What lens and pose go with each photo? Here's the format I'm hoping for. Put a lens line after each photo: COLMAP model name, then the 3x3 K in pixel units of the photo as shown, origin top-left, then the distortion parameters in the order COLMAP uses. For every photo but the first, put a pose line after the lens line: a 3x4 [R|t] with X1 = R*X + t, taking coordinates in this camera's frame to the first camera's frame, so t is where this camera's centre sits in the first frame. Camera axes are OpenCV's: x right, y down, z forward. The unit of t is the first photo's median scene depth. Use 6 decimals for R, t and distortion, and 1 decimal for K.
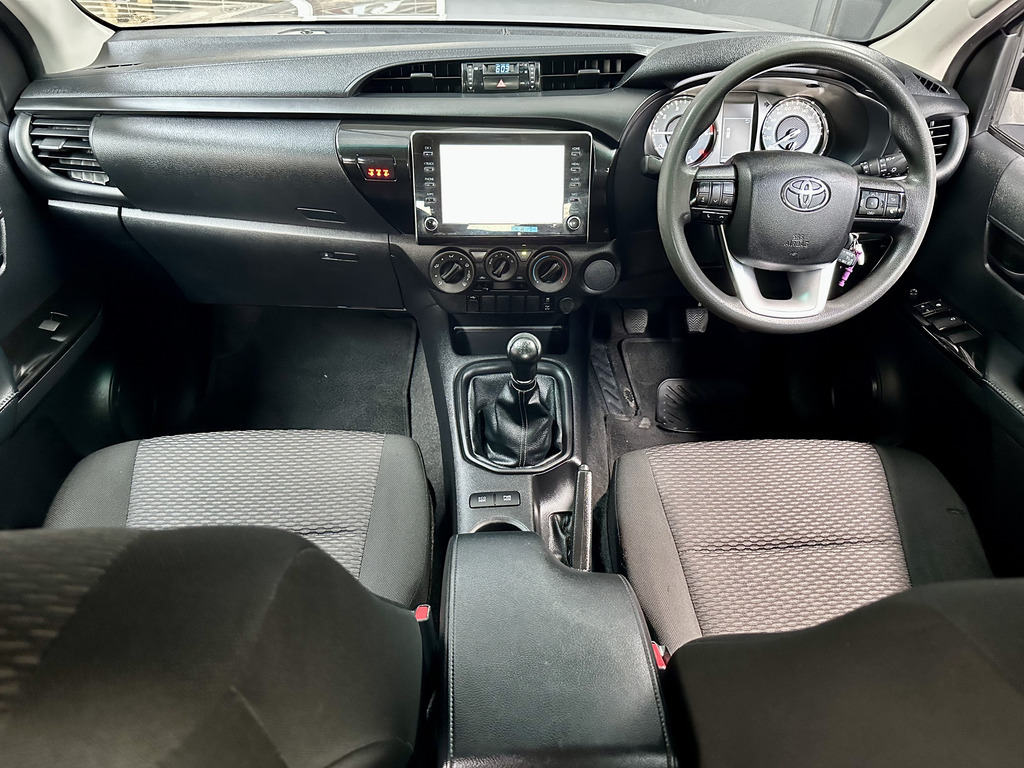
lens RADIAL K [[725.7, 0, 537.2], [0, 725.7, 375.6], [0, 0, 1]] dist [0.039881, -0.041957]
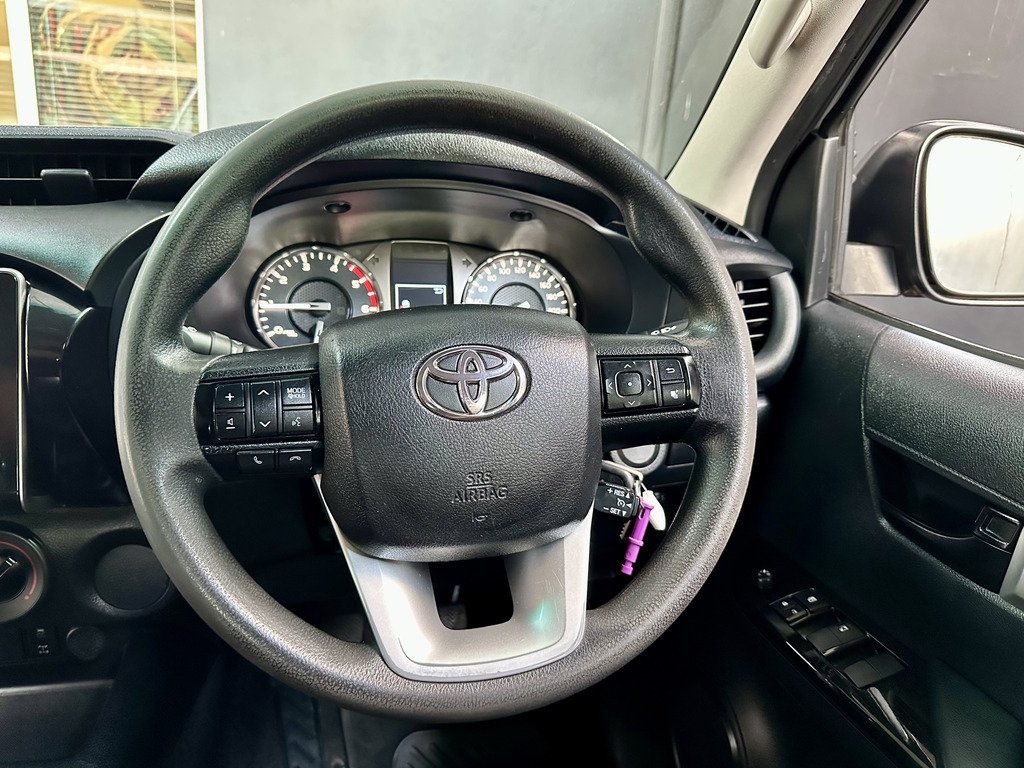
lens RADIAL K [[725.7, 0, 516.6], [0, 725.7, 389.0], [0, 0, 1]] dist [0.039881, -0.041957]
pose [[0.987625, -0.025971, 0.154670, 0.266815], [0.075876, 0.942221, -0.326285, -0.086341], [-0.137260, 0.333983, 0.932532, 0.498786]]
